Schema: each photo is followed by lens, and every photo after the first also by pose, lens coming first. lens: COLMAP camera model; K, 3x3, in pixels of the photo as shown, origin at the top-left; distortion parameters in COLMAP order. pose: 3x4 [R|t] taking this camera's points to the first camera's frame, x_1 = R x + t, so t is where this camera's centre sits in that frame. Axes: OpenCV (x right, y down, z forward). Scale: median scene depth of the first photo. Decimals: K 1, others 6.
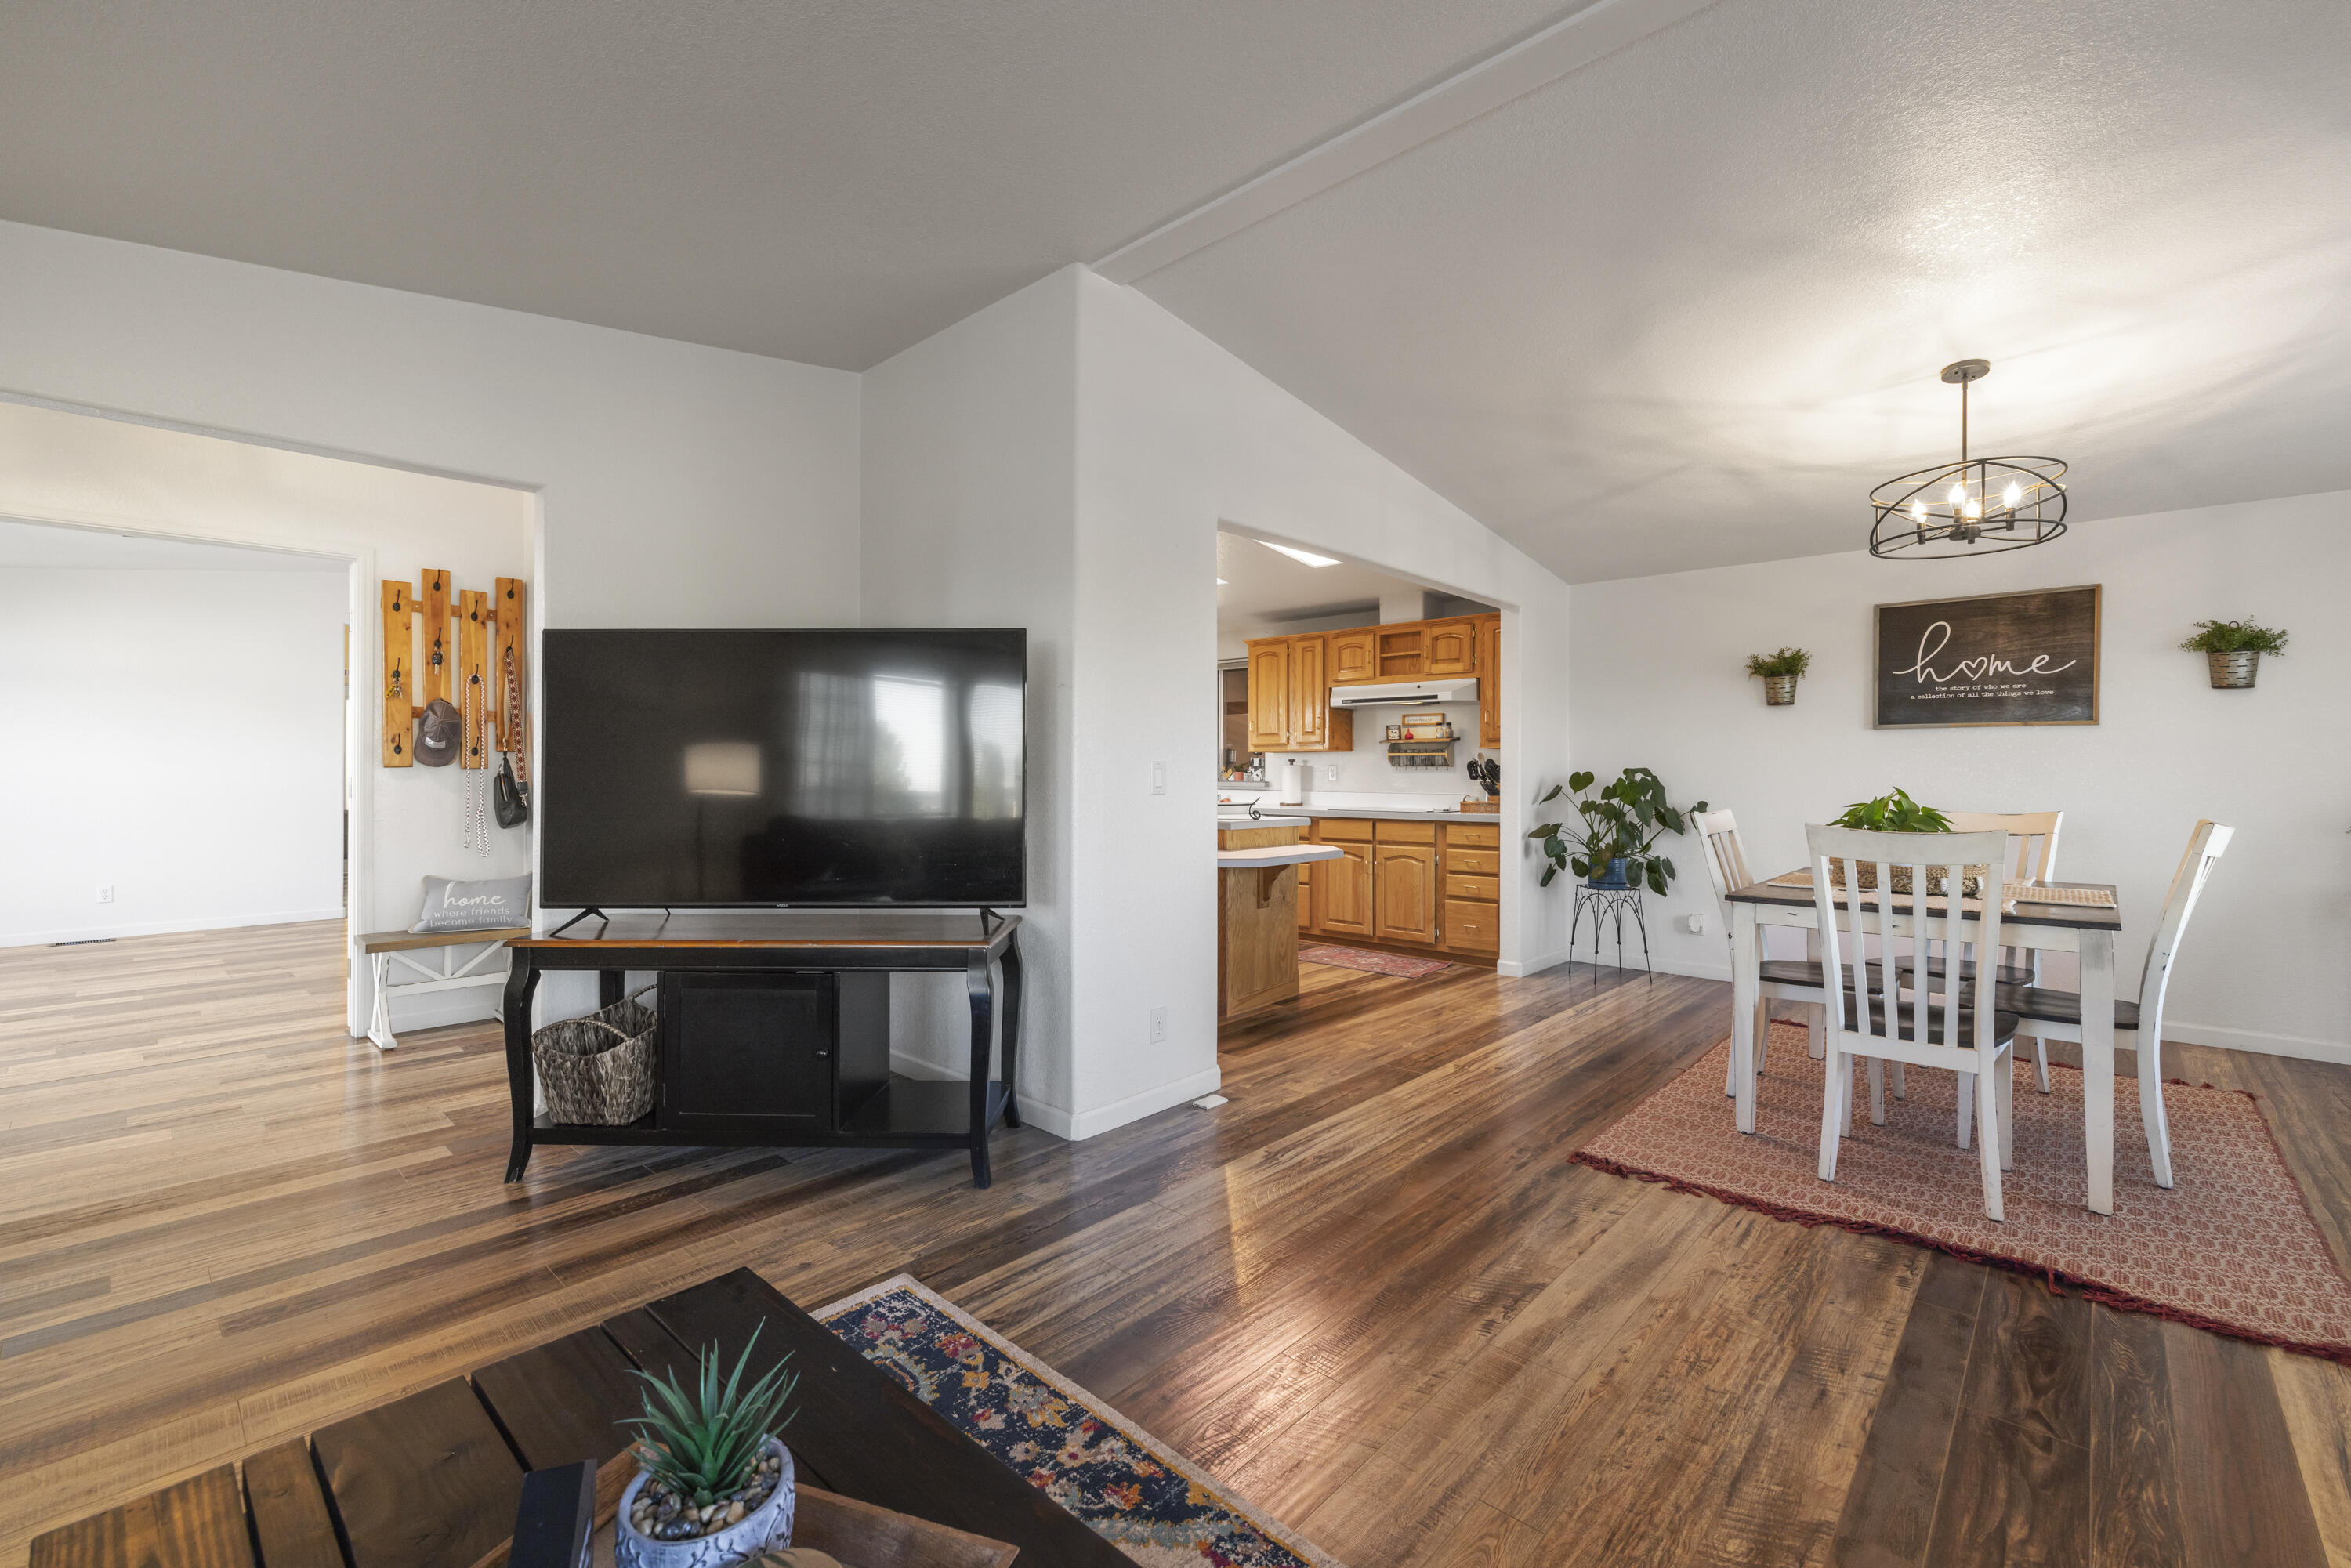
lens RADIAL K [[988.2, 0, 1165.5], [0, 988.2, 767.7], [0, 0, 1]] dist [0.001151, 0.000280]
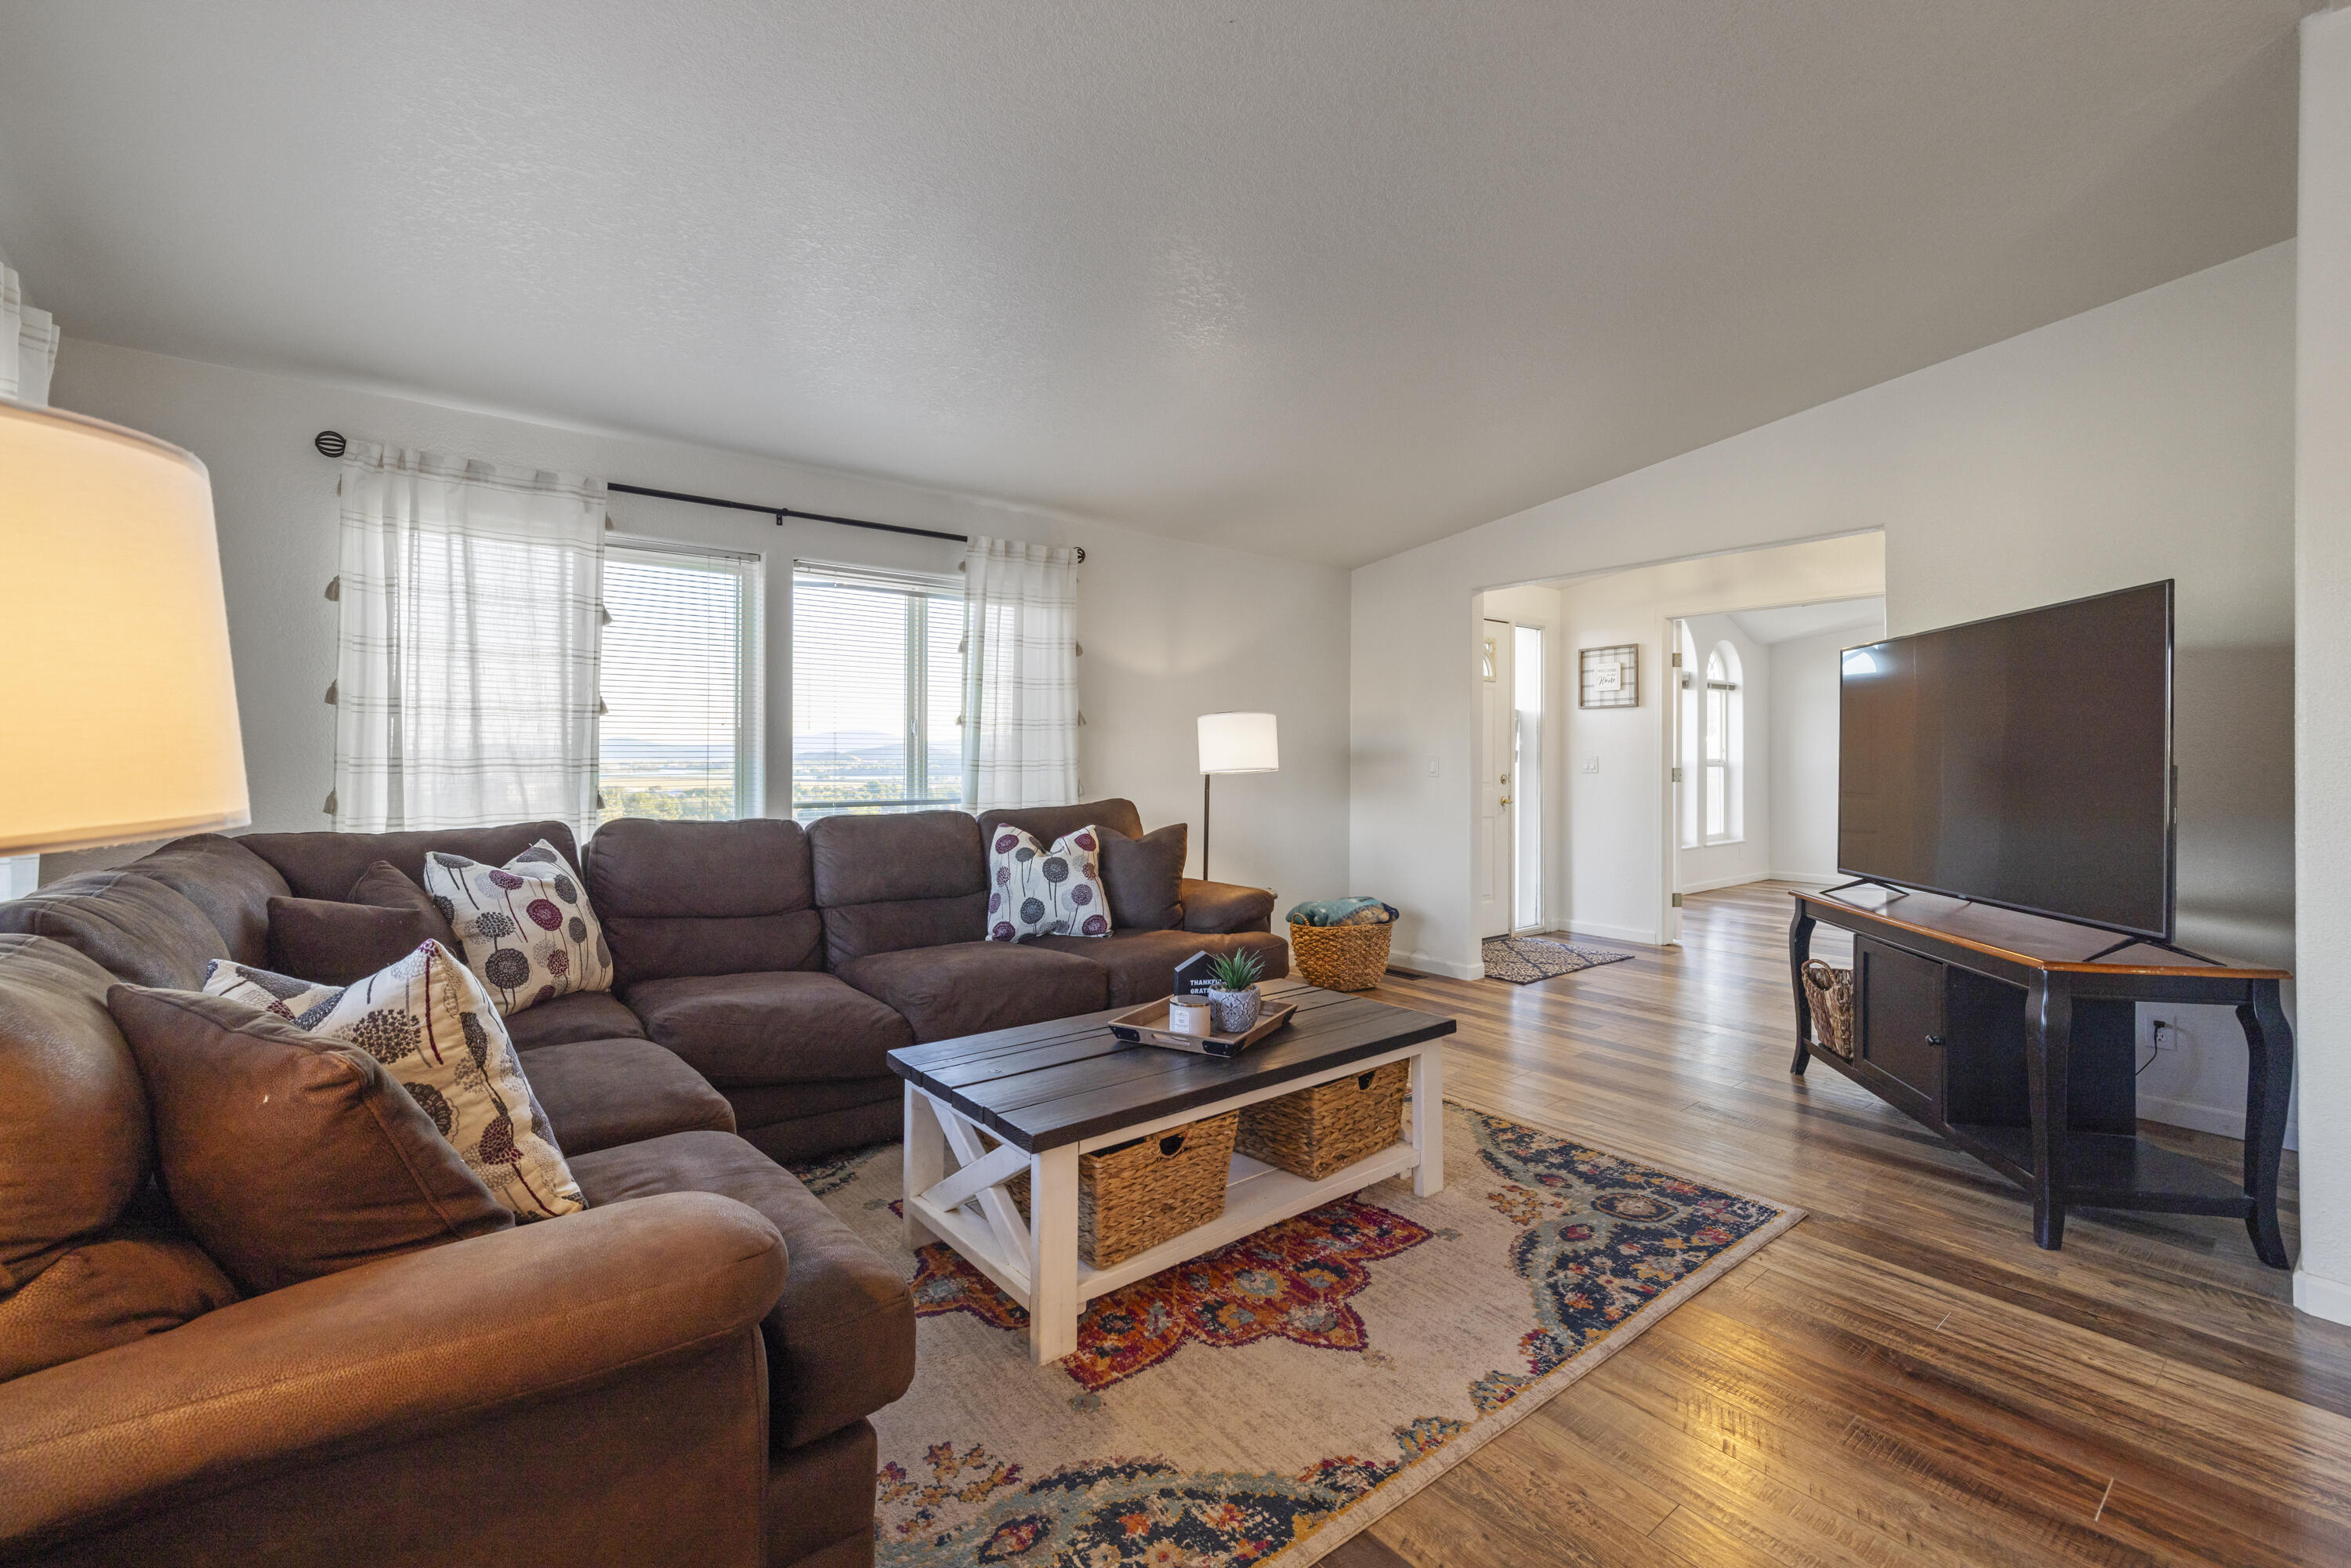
lens RADIAL K [[993.1, 0, 1173.4], [0, 993.1, 750.7], [0, 0, 1]] dist [-0.000566, 0.000483]
pose [[-0.141168, -0.009496, -0.989940, 0.449815], [-0.003989, 0.999951, -0.009023, 0.001001], [0.989978, 0.002675, -0.141199, 0.210195]]
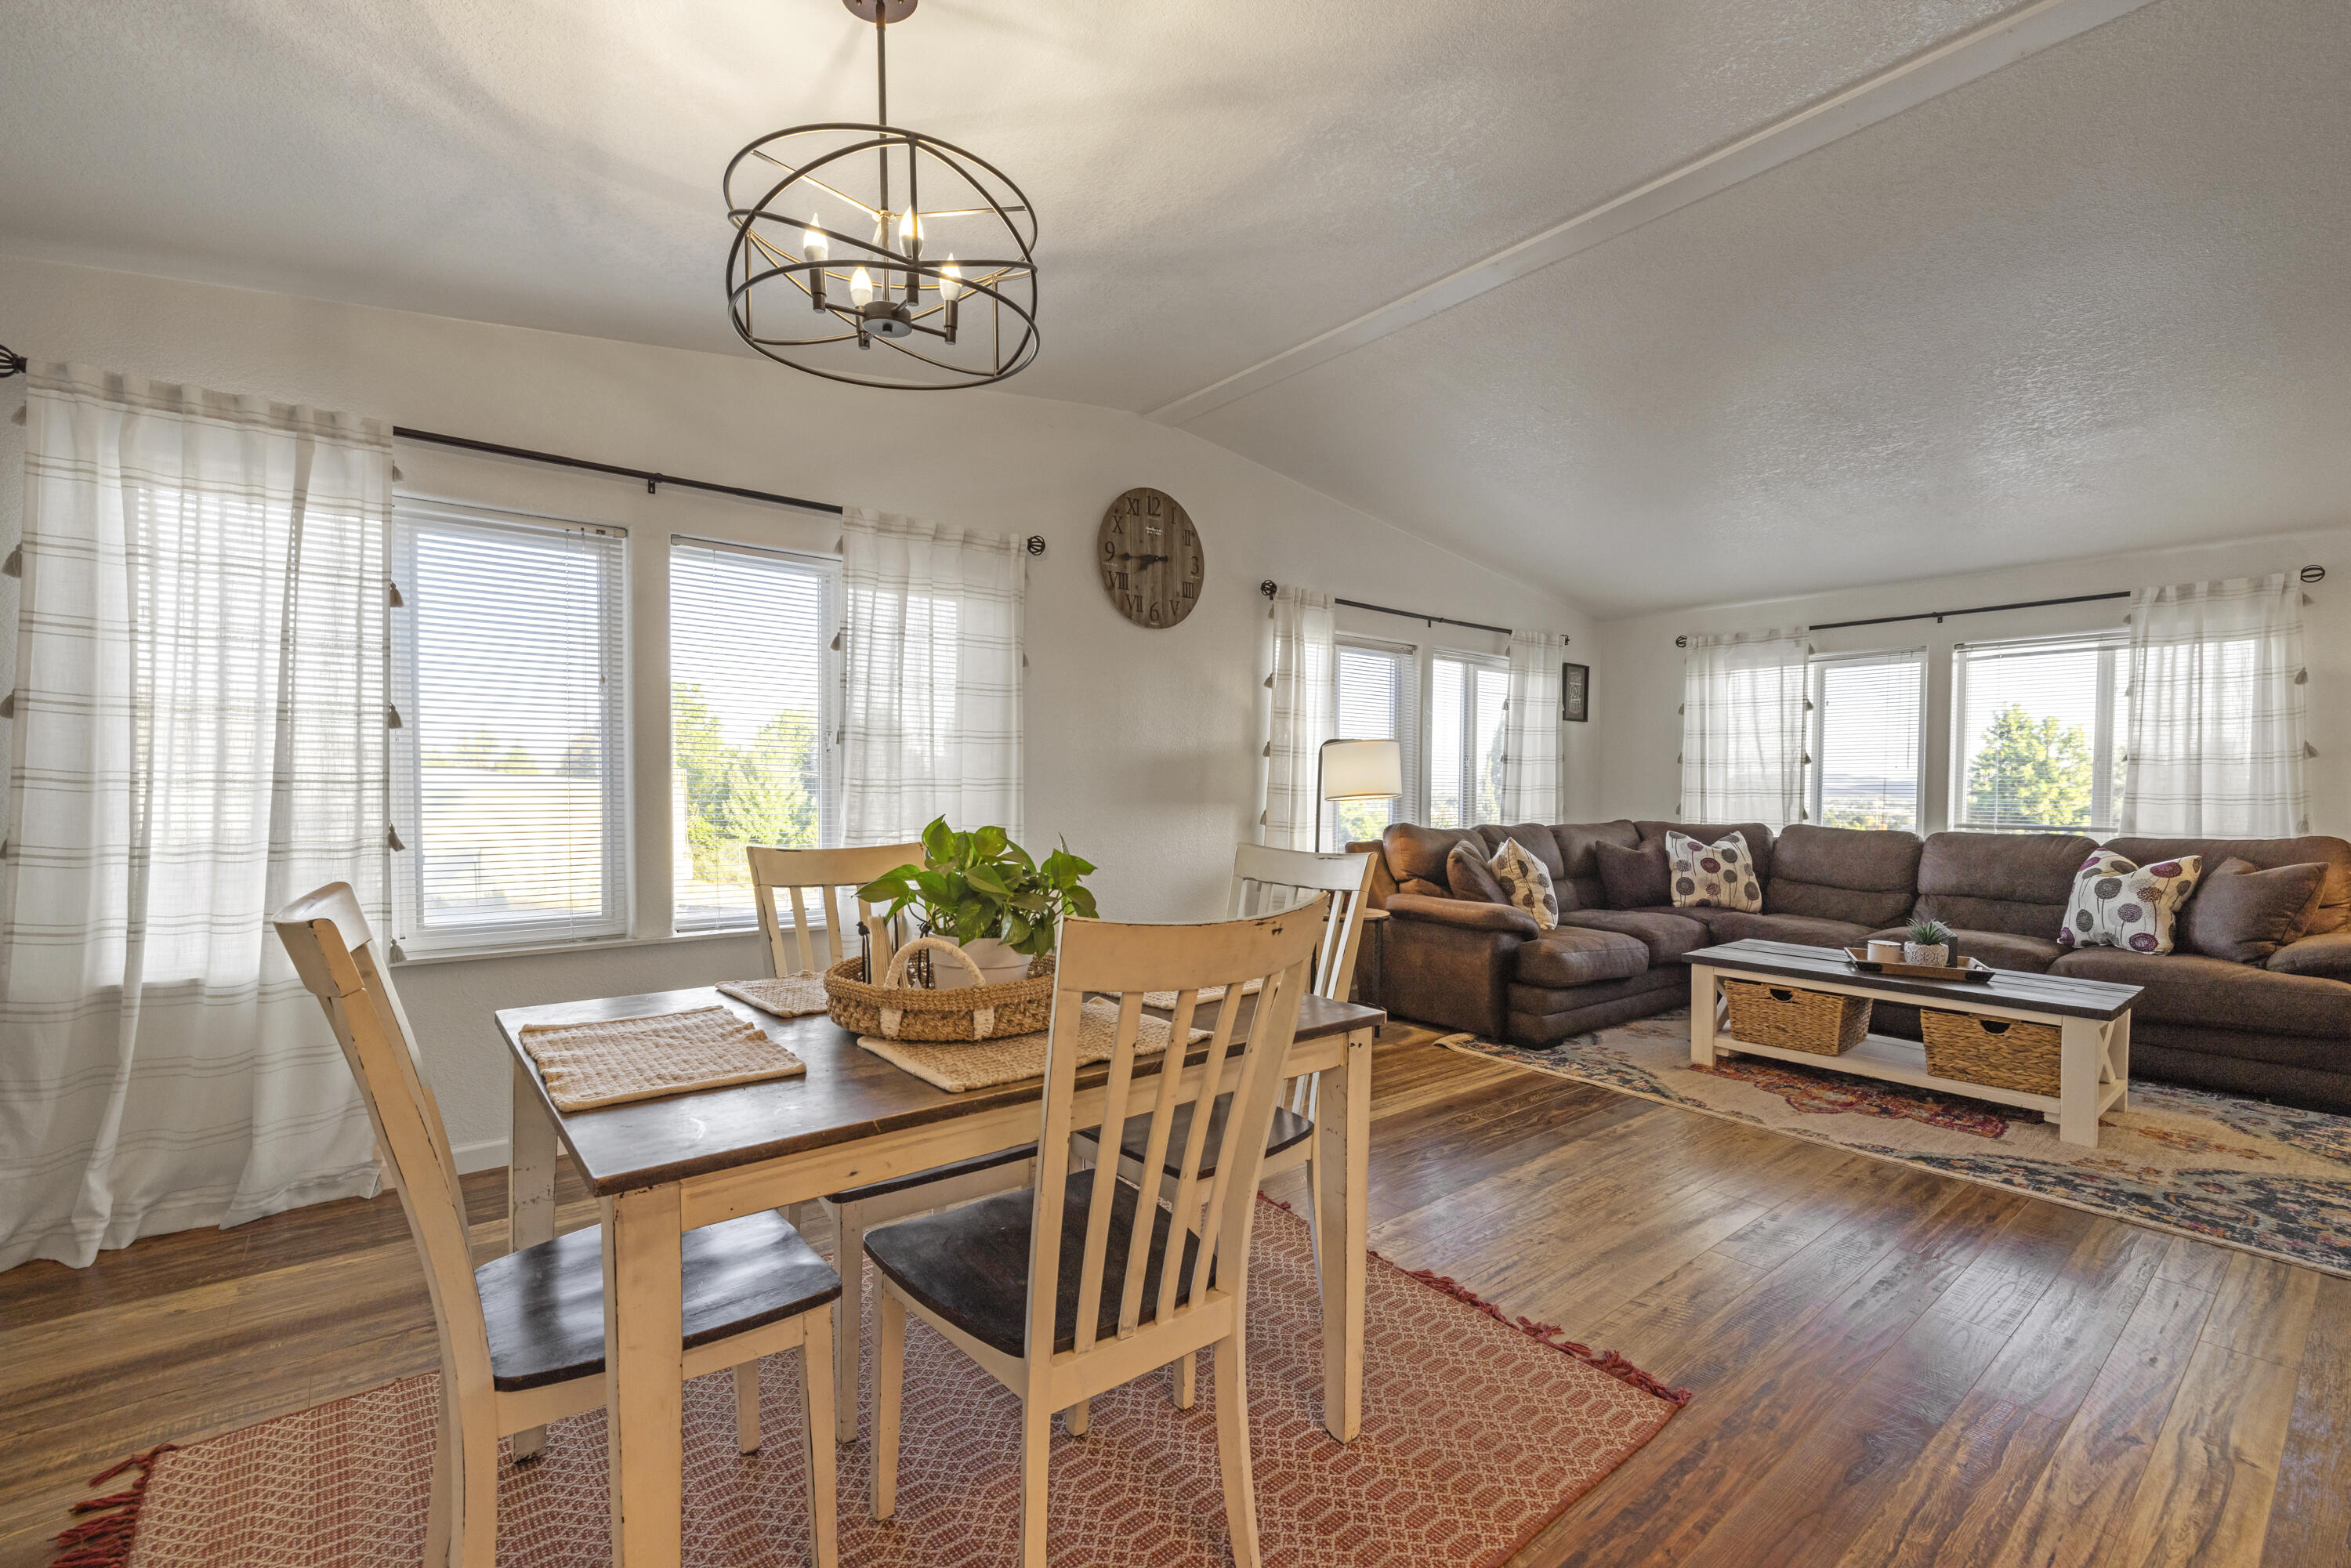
lens RADIAL K [[1008.0, 0, 1166.5], [0, 1008.0, 811.8], [0, 0, 1]] dist [0.001774, 0.000073]
pose [[-0.990022, -0.014253, 0.140190, 0.401181], [-0.010476, 0.999563, 0.027640, 0.002879], [-0.140523, 0.025896, -0.989739, 1.030023]]
